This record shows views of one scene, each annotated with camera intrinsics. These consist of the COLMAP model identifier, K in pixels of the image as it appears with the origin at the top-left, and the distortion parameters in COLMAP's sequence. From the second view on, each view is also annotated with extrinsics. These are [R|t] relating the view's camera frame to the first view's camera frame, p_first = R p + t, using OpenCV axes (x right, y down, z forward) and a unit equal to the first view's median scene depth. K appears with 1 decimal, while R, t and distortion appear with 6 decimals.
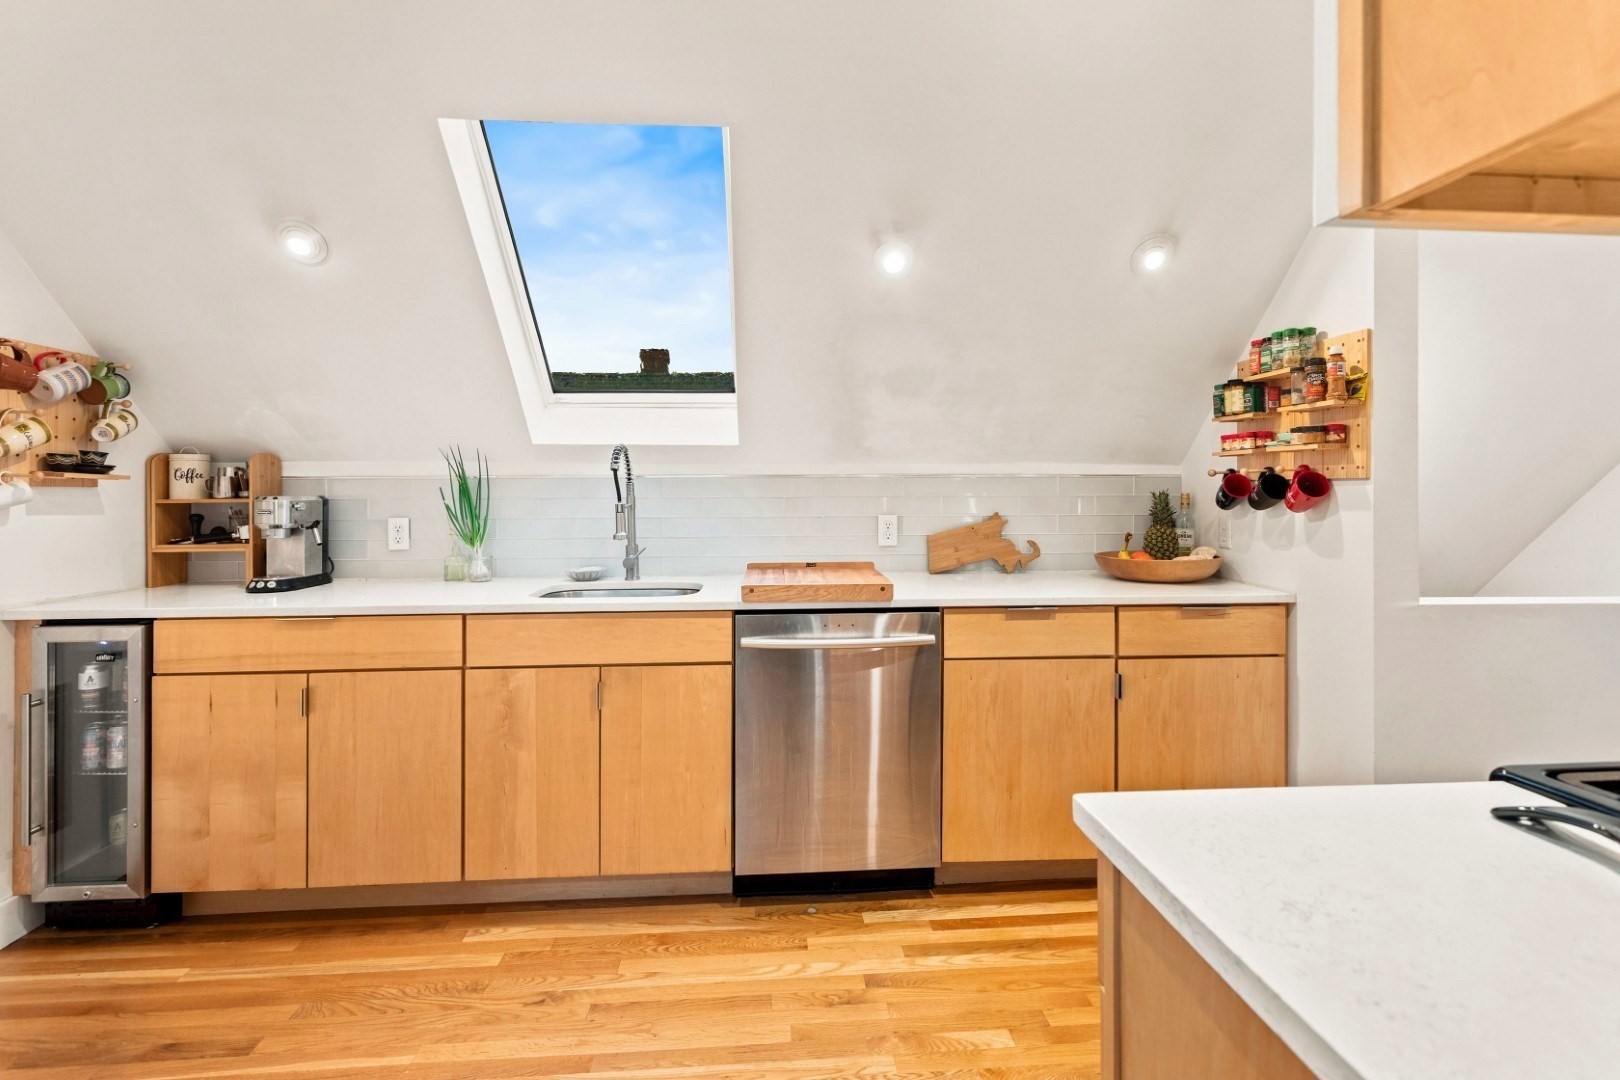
lens RADIAL K [[768.3, 0, 816.8], [0, 768.3, 487.5], [0, 0, 1]] dist [-0.001559, 0.002618]
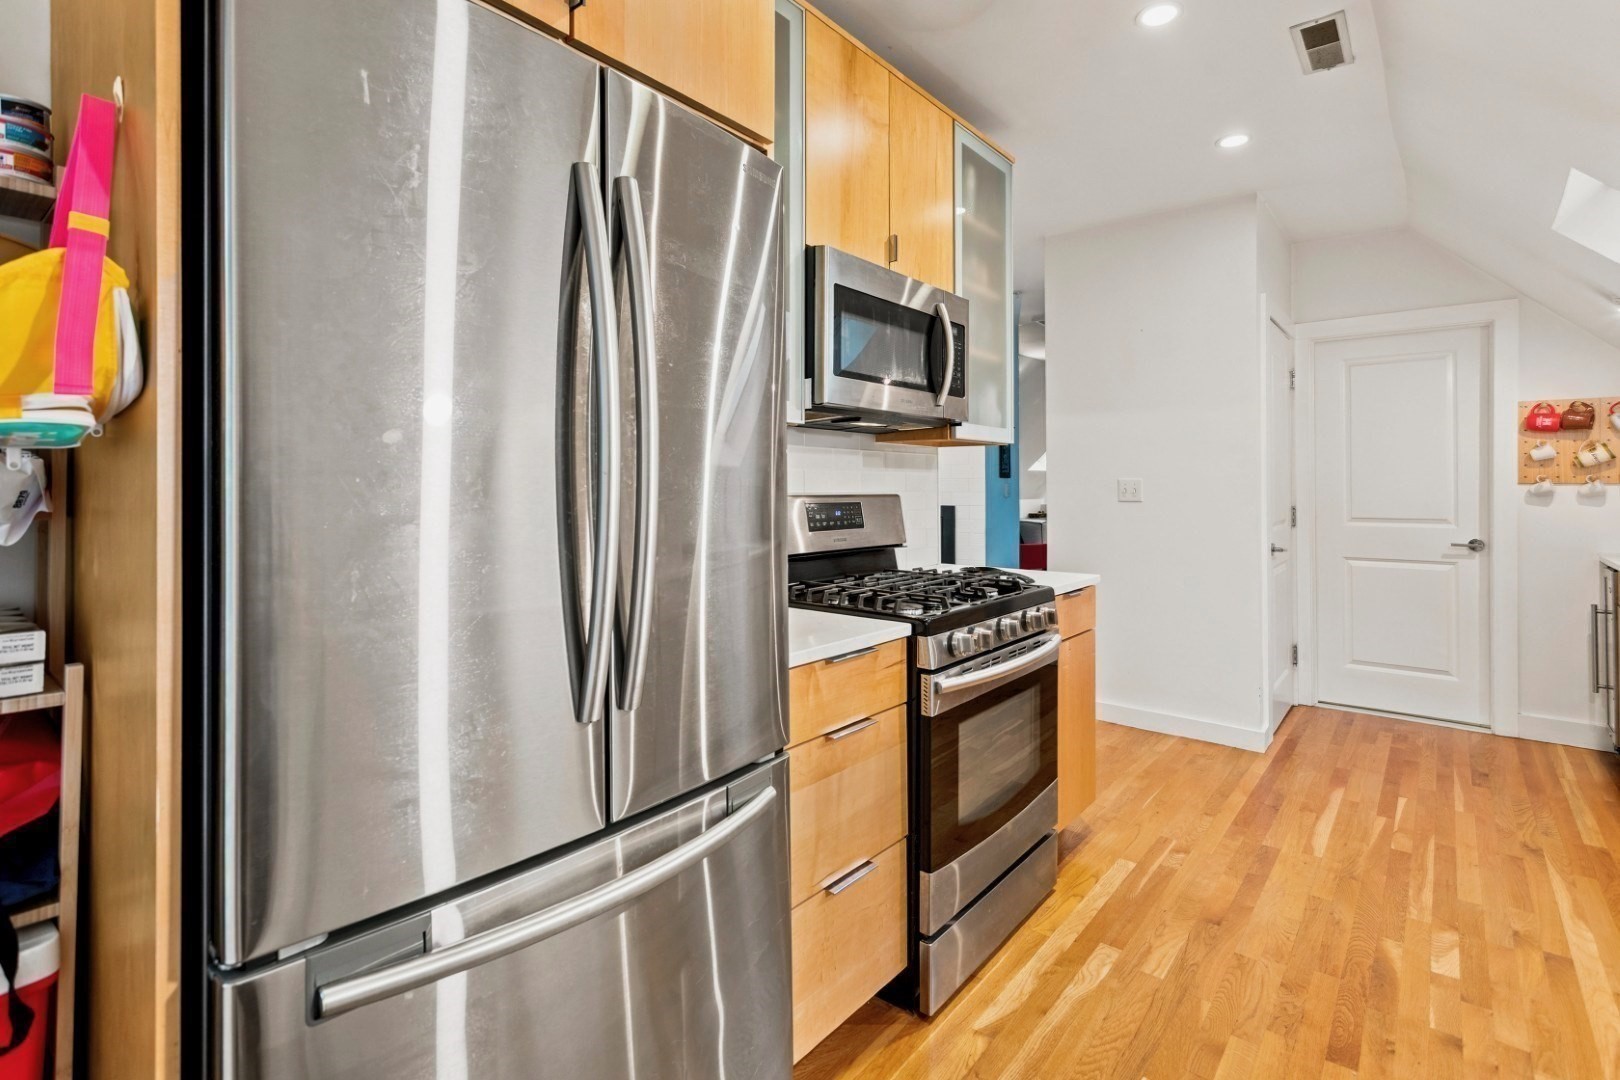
lens RADIAL K [[768.3, 0, 819.6], [0, 768.3, 485.5], [0, 0, 1]] dist [-0.001559, 0.002618]
pose [[-0.683962, -0.000642, -0.729518, 1.268583], [0.005661, 0.999965, -0.006187, 0.003133], [0.729496, -0.008362, -0.683934, 0.827317]]
